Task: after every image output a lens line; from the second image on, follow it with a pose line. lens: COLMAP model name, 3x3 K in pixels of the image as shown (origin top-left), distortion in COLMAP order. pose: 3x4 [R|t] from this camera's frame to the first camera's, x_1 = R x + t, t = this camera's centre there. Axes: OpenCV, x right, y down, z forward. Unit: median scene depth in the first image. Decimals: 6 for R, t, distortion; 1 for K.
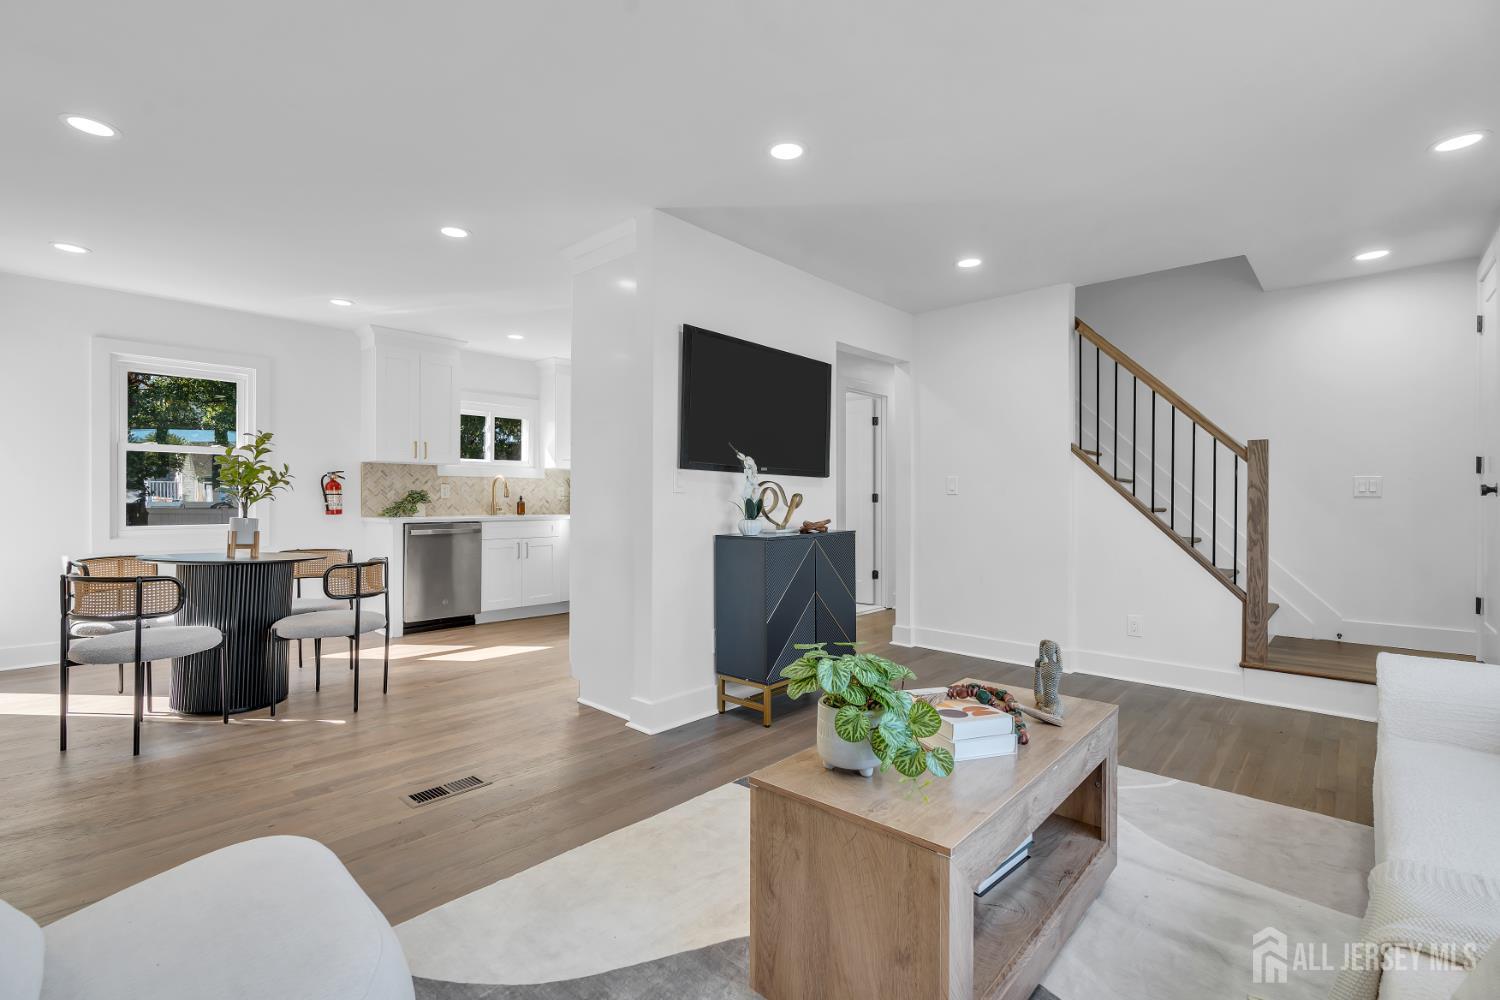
lens RADIAL K [[676.7, 0, 750.0], [0, 676.7, 500.0], [0, 0, 1]] dist [-0.014074, 0.007028]
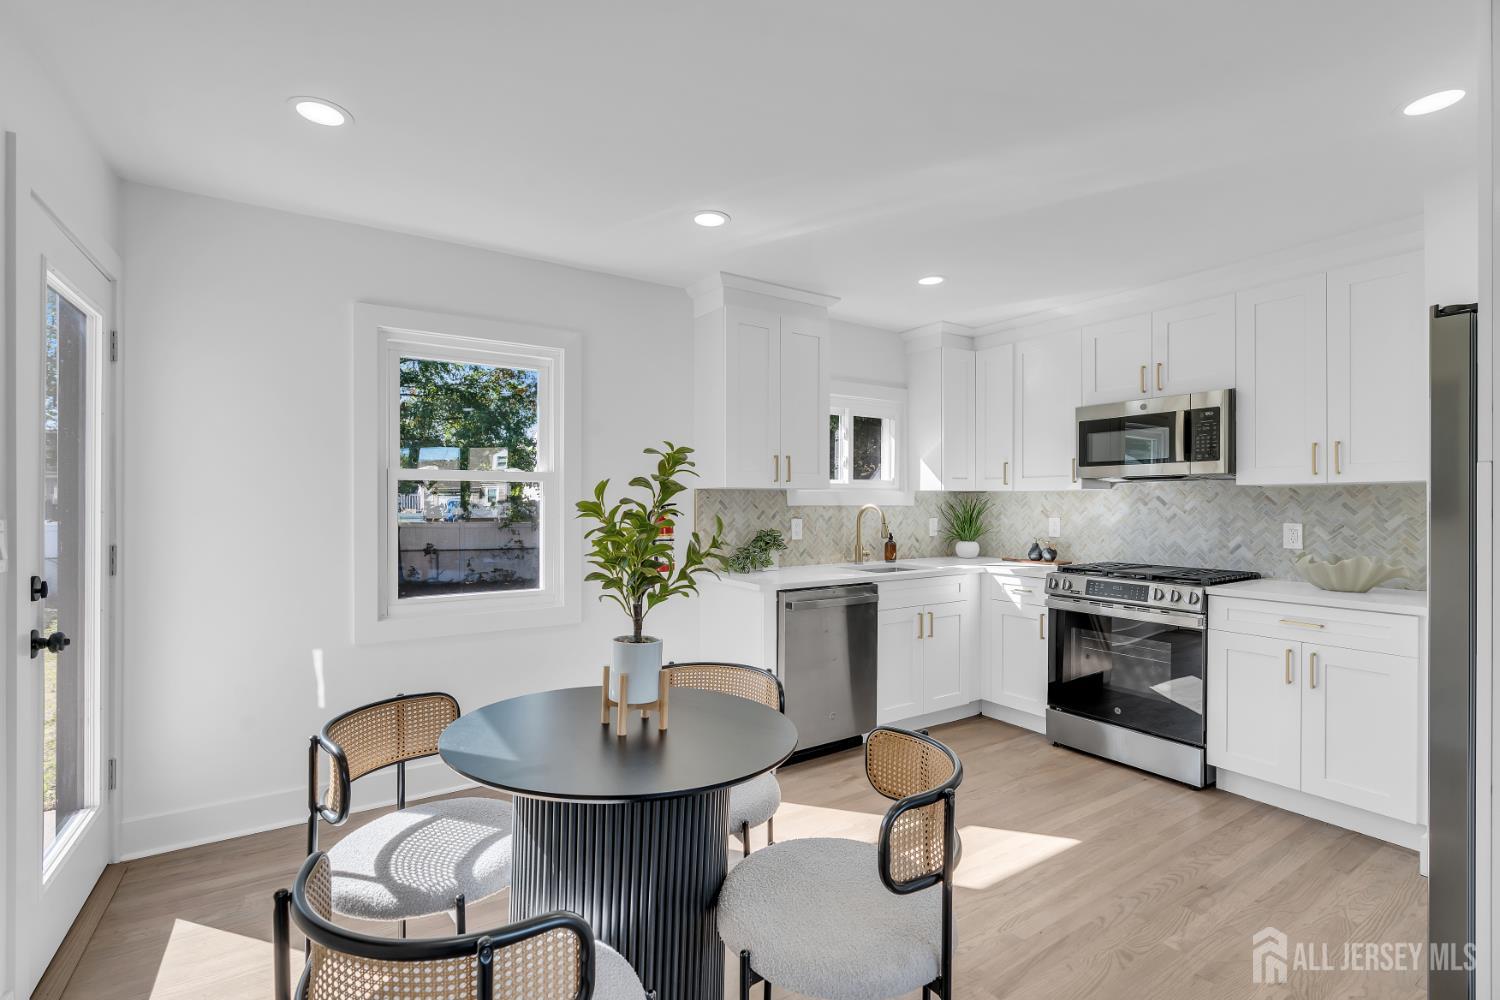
lens RADIAL K [[676.7, 0, 750.0], [0, 676.7, 500.0], [0, 0, 1]] dist [-0.014074, 0.007028]
pose [[0.970245, -0.005731, -0.242059, -0.351899], [0.003783, 0.999957, -0.008511, -0.037757], [0.242097, 0.007342, 0.970224, 0.360370]]
